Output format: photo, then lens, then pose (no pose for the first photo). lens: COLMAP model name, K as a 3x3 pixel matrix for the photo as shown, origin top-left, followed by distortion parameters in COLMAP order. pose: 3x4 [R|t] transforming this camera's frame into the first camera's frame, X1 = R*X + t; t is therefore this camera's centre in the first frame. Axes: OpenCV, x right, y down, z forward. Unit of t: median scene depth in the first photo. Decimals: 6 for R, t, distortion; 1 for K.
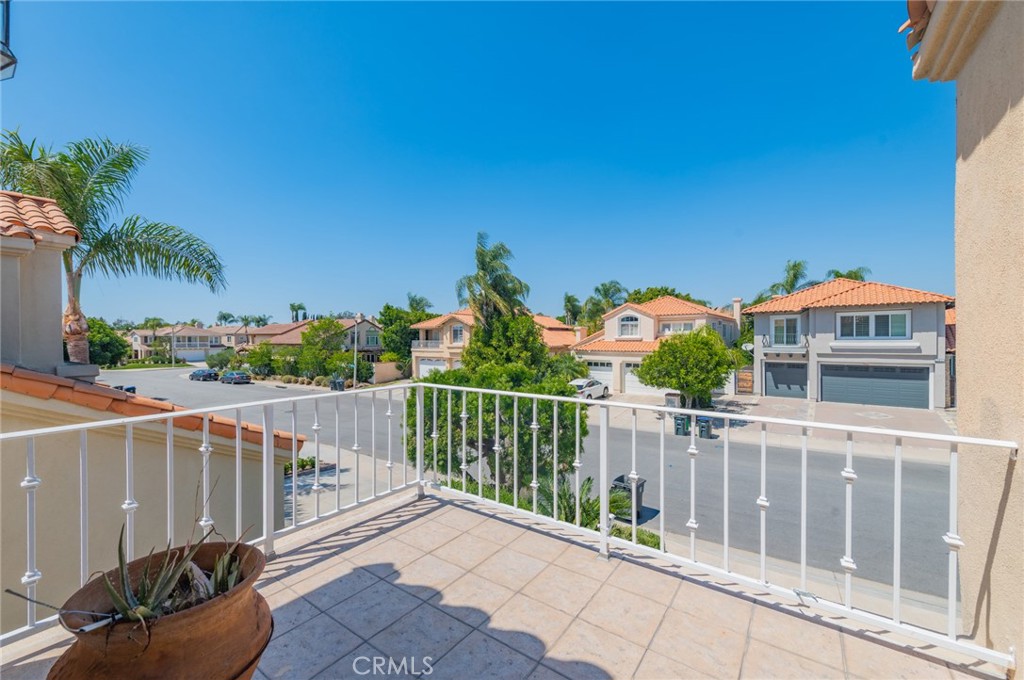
lens RADIAL K [[401.3, 0, 508.8], [0, 401.3, 338.2], [0, 0, 1]] dist [0.015143, -0.000014]
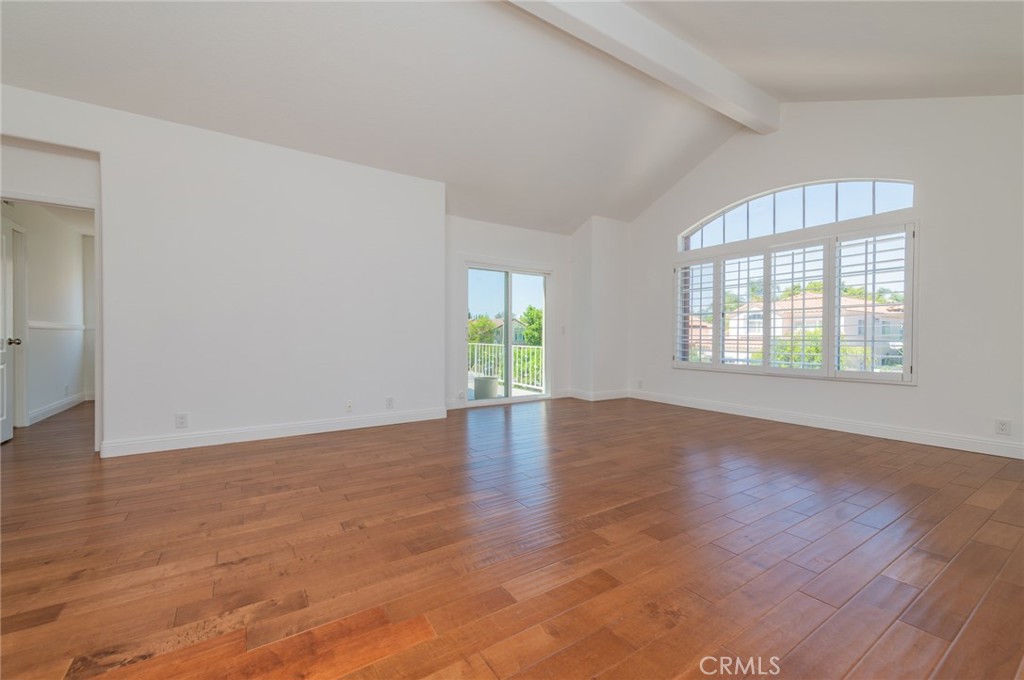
lens RADIAL K [[401.3, 0, 508.8], [0, 401.3, 338.2], [0, 0, 1]] dist [0.015143, -0.000014]
pose [[0.935962, 0.004321, -0.352075, 0.058747], [-0.001197, 0.999958, 0.009089, -0.000530], [0.352100, -0.008085, 0.935927, -0.135910]]
